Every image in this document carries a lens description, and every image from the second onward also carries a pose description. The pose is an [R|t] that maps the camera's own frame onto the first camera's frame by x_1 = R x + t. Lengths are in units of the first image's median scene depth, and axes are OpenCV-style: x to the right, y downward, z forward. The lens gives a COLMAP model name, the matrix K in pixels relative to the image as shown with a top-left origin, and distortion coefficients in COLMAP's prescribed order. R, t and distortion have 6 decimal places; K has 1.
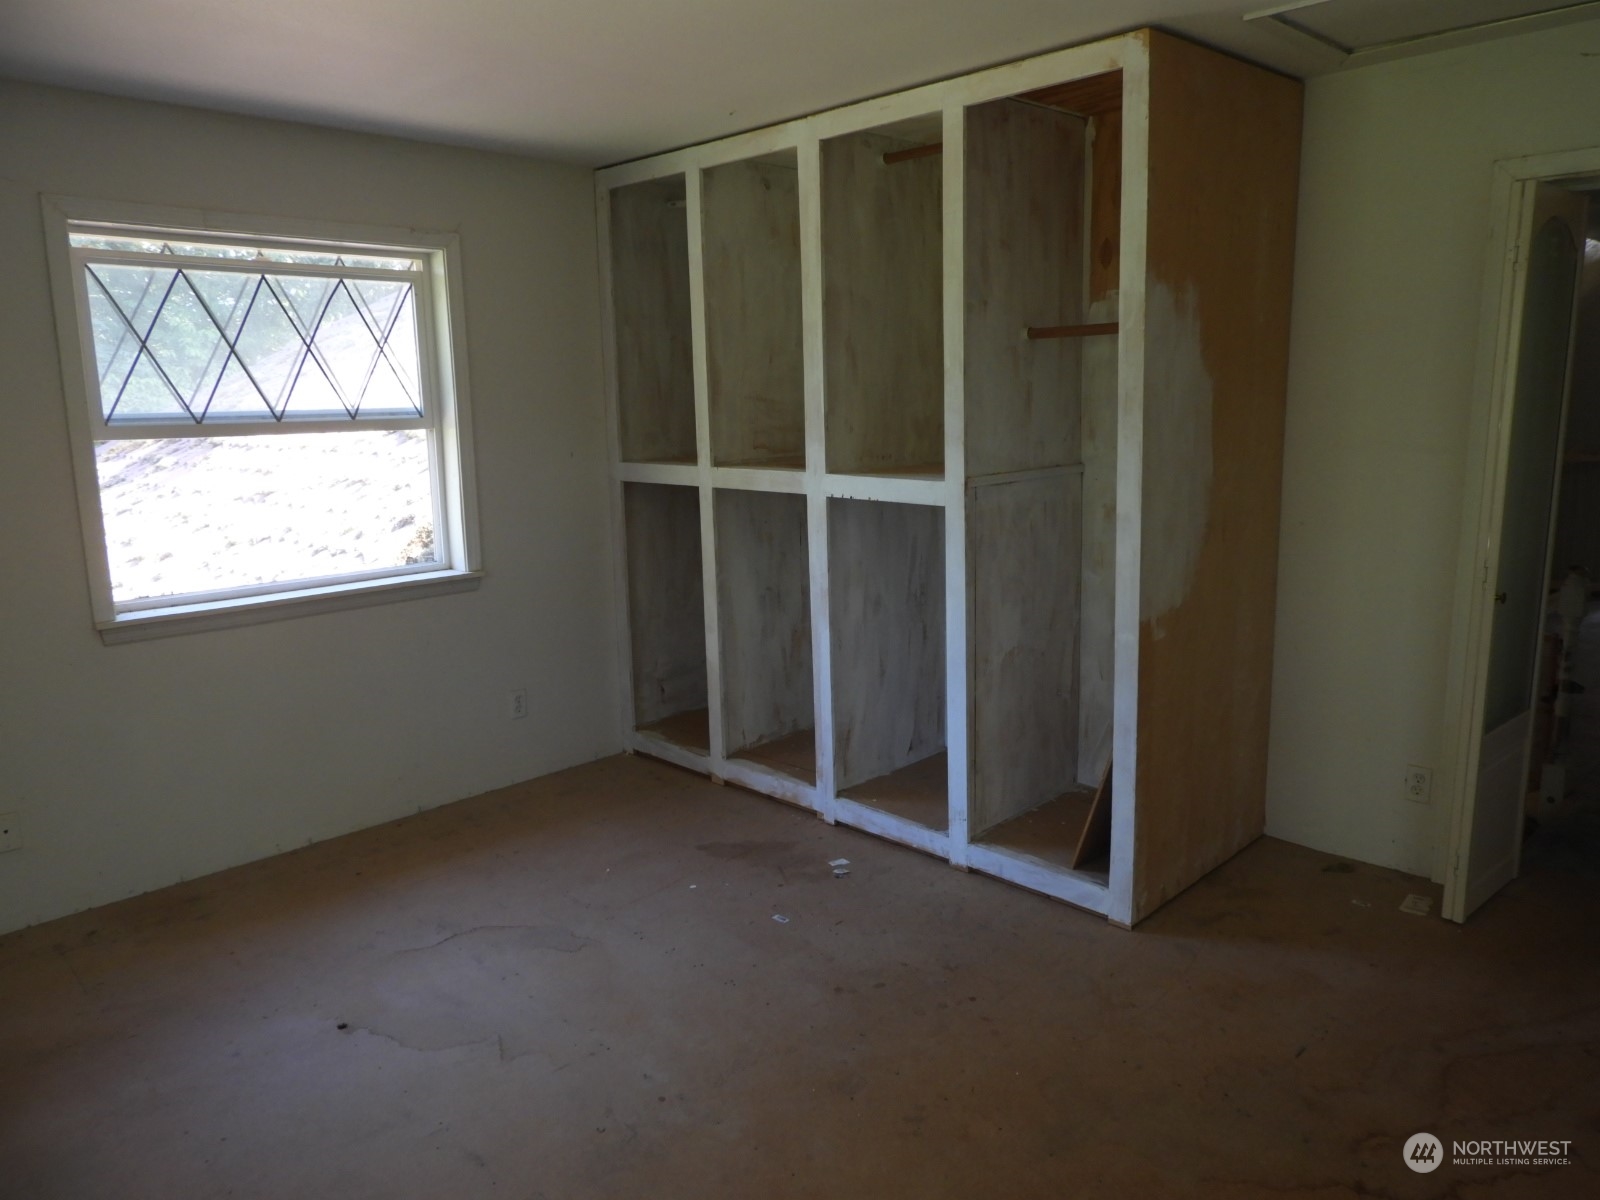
lens RADIAL K [[1136.8, 0, 806.5], [0, 1136.8, 599.8], [0, 0, 1]] dist [0.003274, 0.002303]
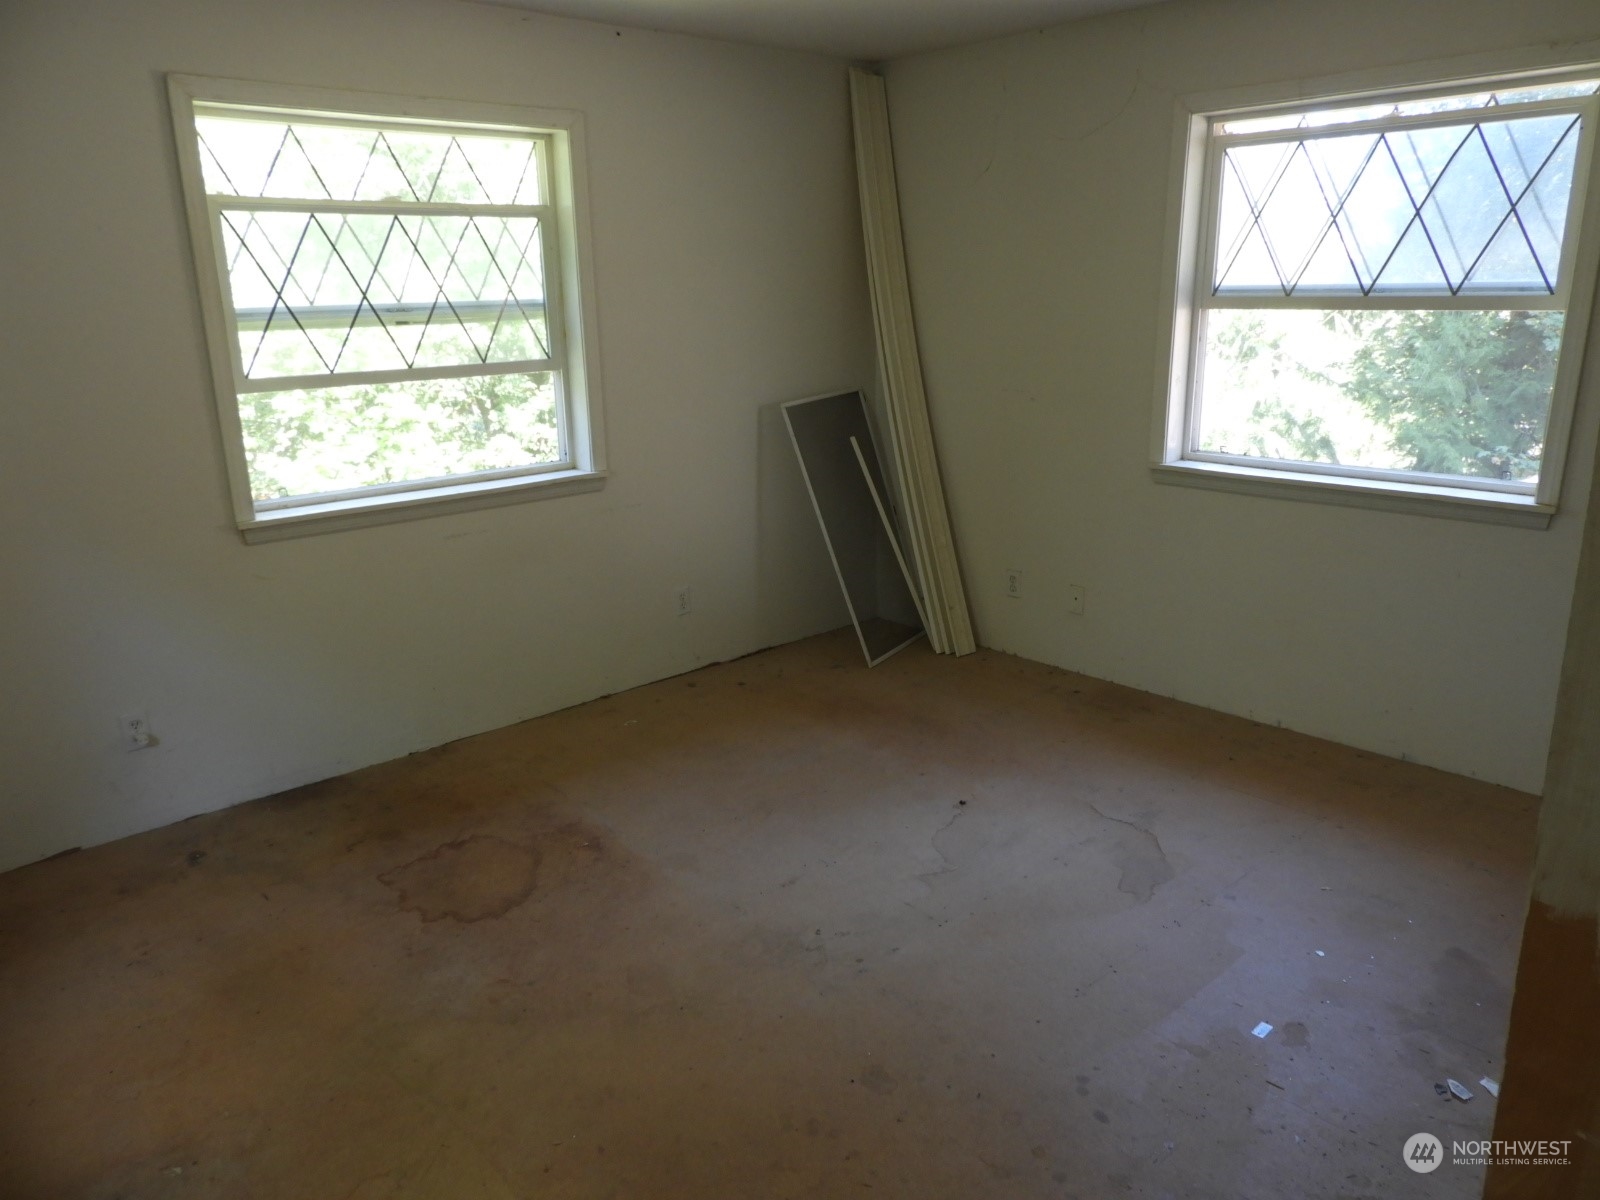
lens RADIAL K [[1136.8, 0, 806.5], [0, 1136.8, 598.4], [0, 0, 1]] dist [0.003274, 0.002303]
pose [[-0.044926, 0.284822, -0.957527, 0.521612], [-0.161830, 0.943760, 0.288320, -0.116109], [0.985796, 0.167909, 0.003693, 0.578399]]
